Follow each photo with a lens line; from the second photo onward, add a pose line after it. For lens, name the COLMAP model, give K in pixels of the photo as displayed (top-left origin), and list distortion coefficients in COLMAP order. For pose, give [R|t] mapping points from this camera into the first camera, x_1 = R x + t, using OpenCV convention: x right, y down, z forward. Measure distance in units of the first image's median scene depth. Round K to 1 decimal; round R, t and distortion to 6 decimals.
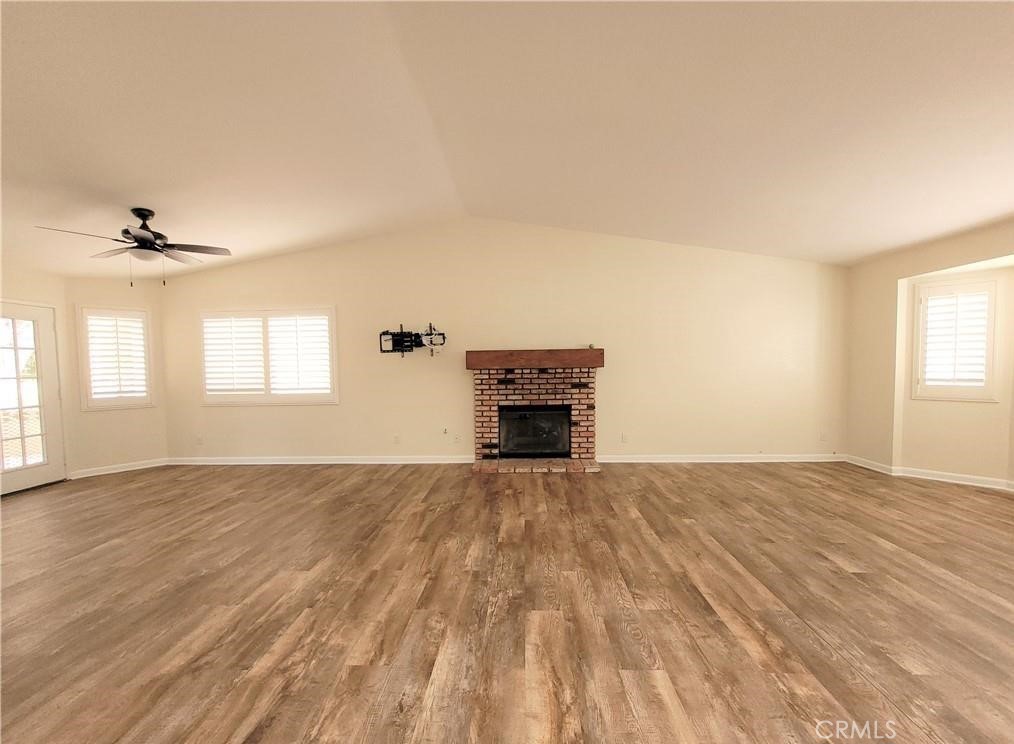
lens RADIAL K [[397.3, 0, 511.4], [0, 397.3, 381.3], [0, 0, 1]] dist [-0.000350, 0.000257]
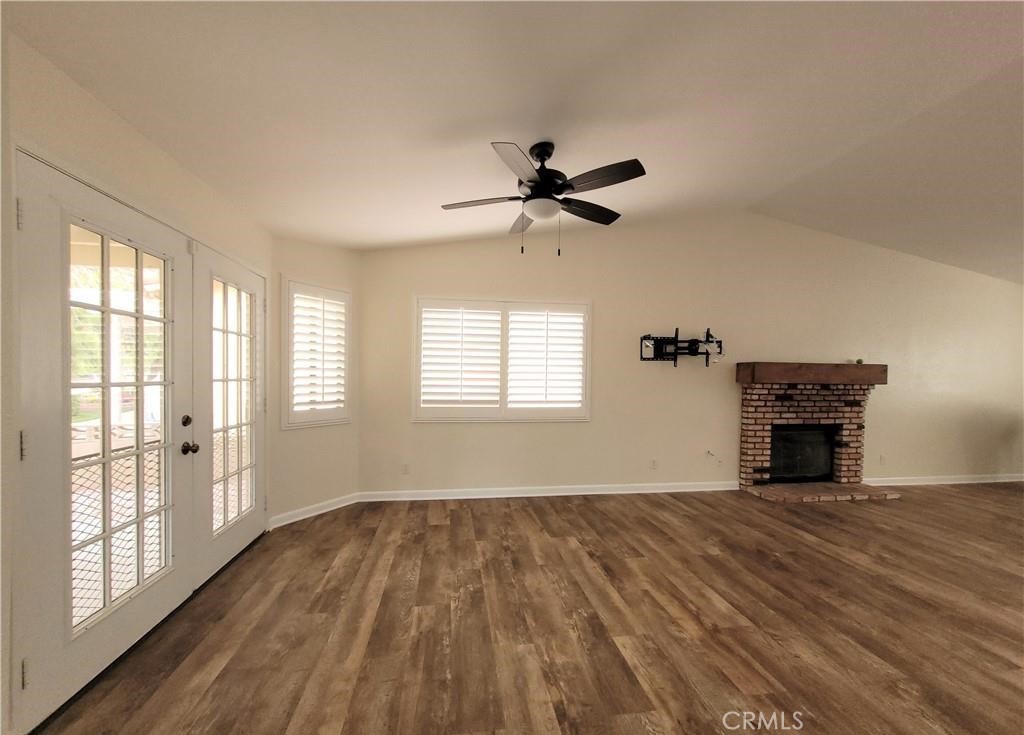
lens RADIAL K [[394.8, 0, 508.3], [0, 394.8, 382.6], [0, 0, 1]] dist [-0.000979, -0.000592]
pose [[0.982801, 0.025475, 0.182904, -0.867469], [-0.020119, 0.999314, -0.031080, 0.007238], [-0.183571, 0.026866, 0.982639, 0.266306]]
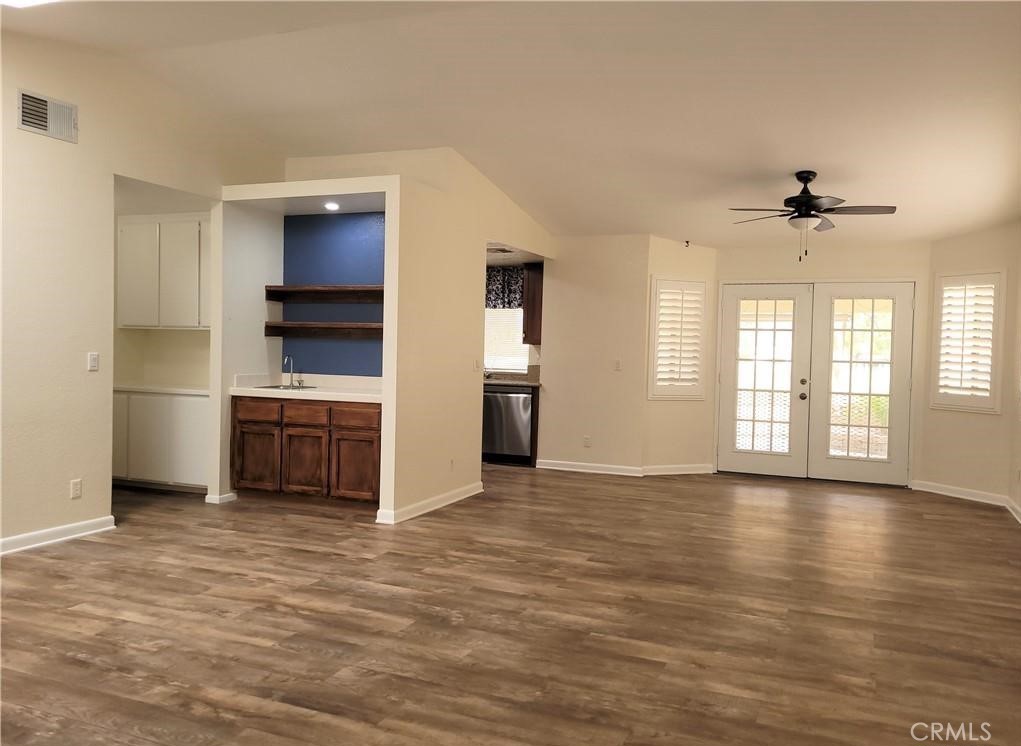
lens RADIAL K [[800.9, 0, 510.5], [0, 800.9, 373.0], [0, 0, 1]] dist [0.043154, -0.006817]
pose [[-0.362269, 0.040961, -0.931173, 0.764158], [-0.059867, 0.995948, 0.067101, -0.055436], [0.930149, 0.080055, -0.358349, 0.838680]]
